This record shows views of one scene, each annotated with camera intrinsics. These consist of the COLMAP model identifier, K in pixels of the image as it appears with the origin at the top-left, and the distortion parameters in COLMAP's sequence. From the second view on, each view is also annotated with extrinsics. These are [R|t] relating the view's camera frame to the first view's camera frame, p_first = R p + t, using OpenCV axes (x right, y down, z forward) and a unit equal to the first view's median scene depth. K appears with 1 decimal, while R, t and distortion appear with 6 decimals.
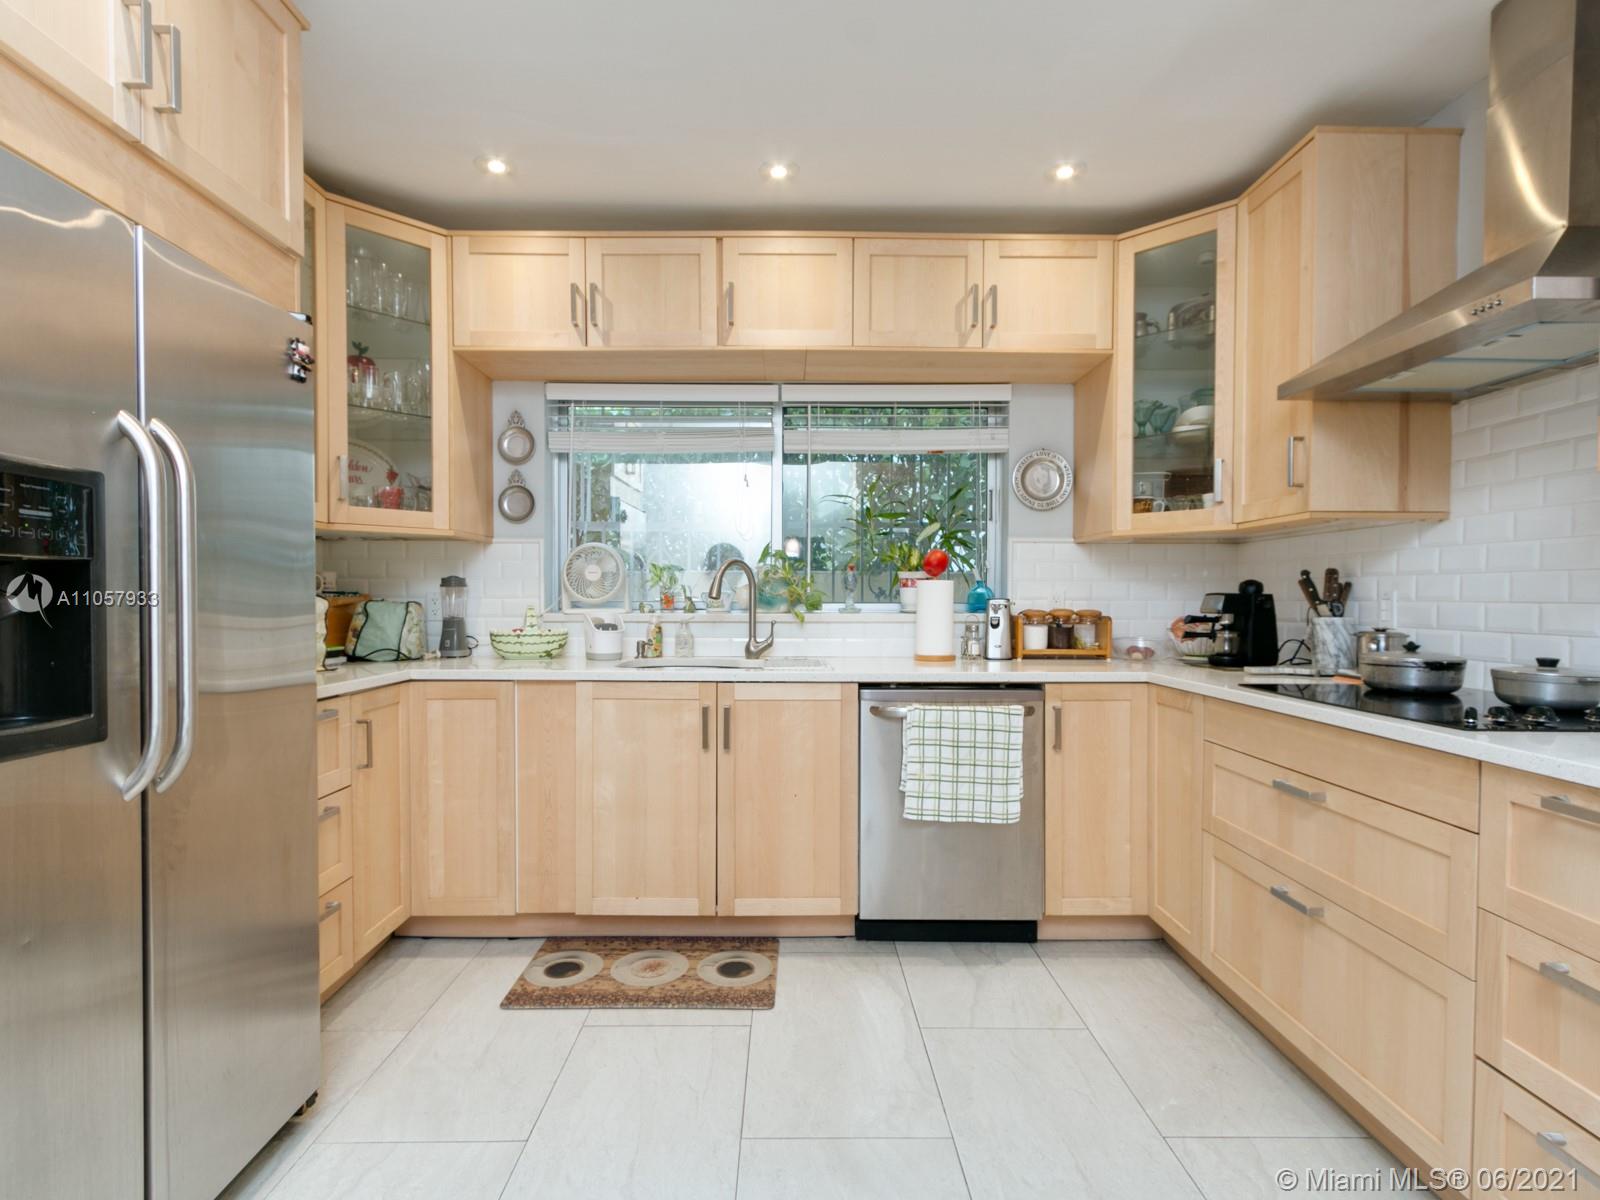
lens RADIAL K [[779.5, 0, 802.0], [0, 779.5, 605.0], [0, 0, 1]] dist [-0.004878, -0.001216]
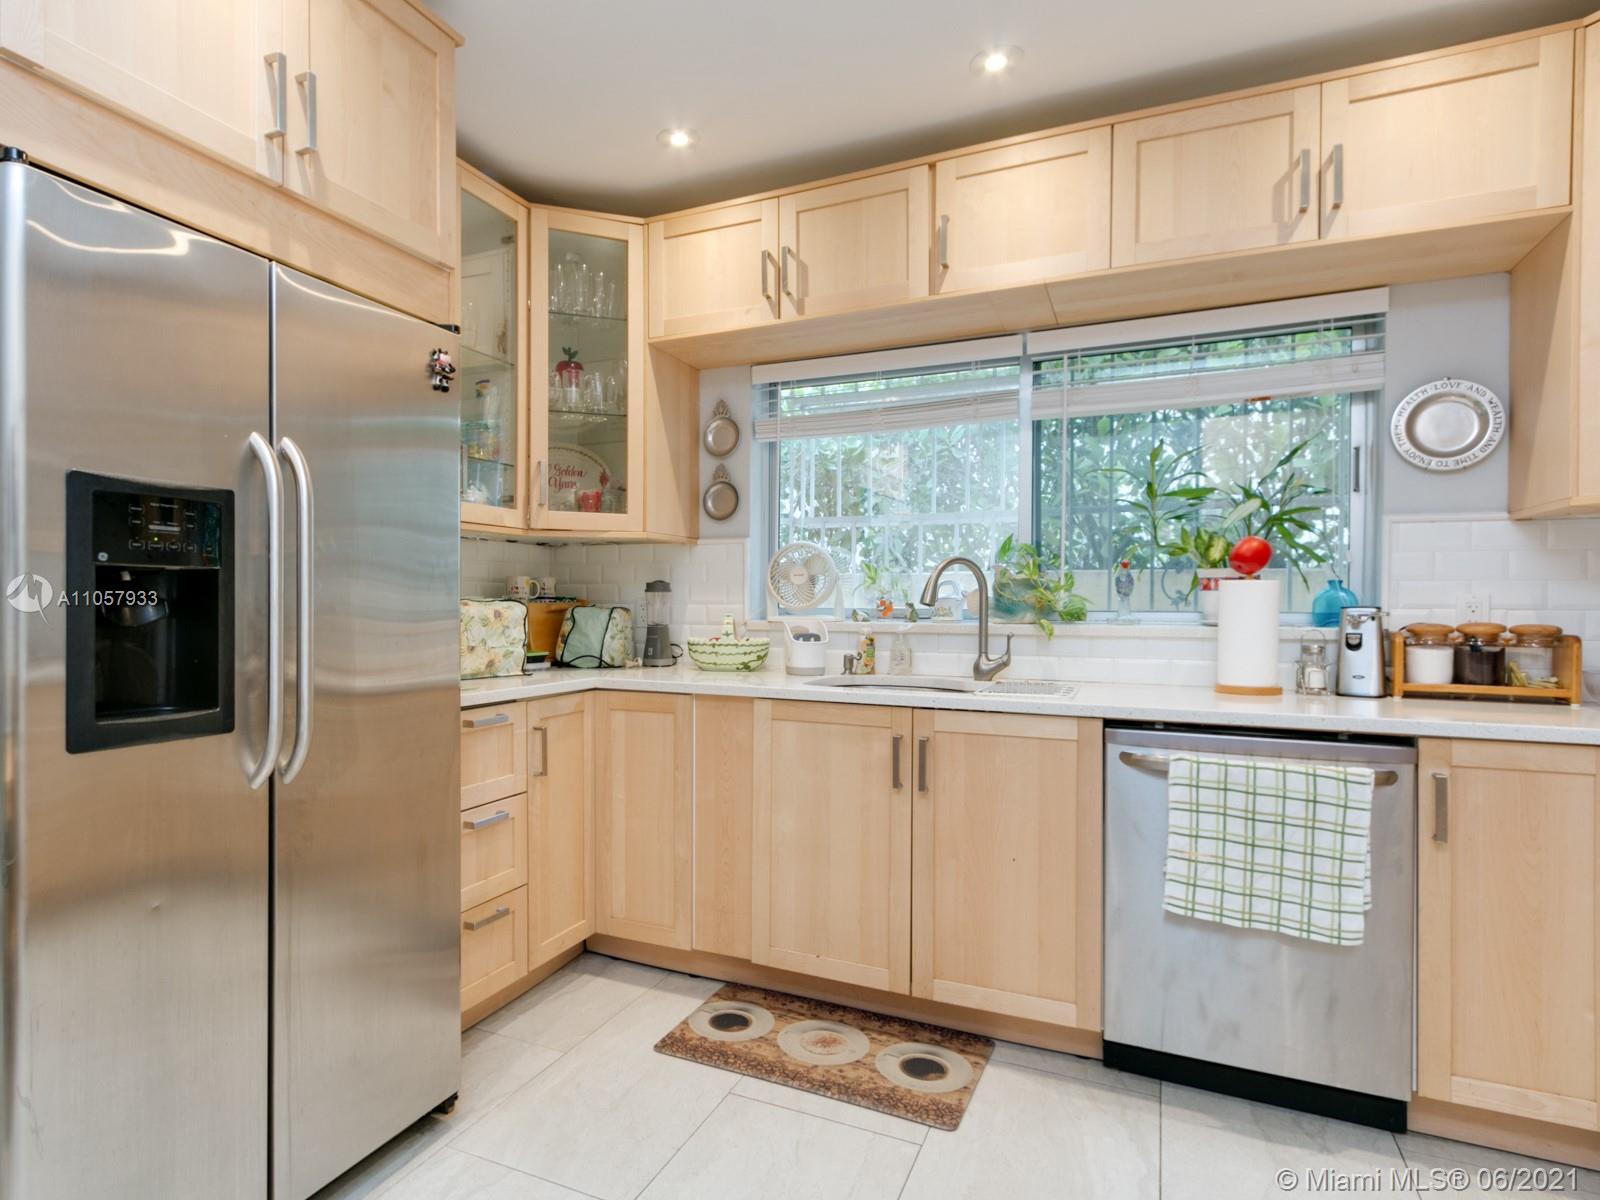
lens RADIAL K [[878.2, 0, 793.8], [0, 878.2, 604.5], [0, 0, 1]] dist [-0.000724, -0.003204]
pose [[0.893229, 0.002691, -0.449595, 0.184779], [-0.006528, 0.999954, -0.006985, -0.001629], [0.449556, 0.009174, 0.893205, 0.118983]]
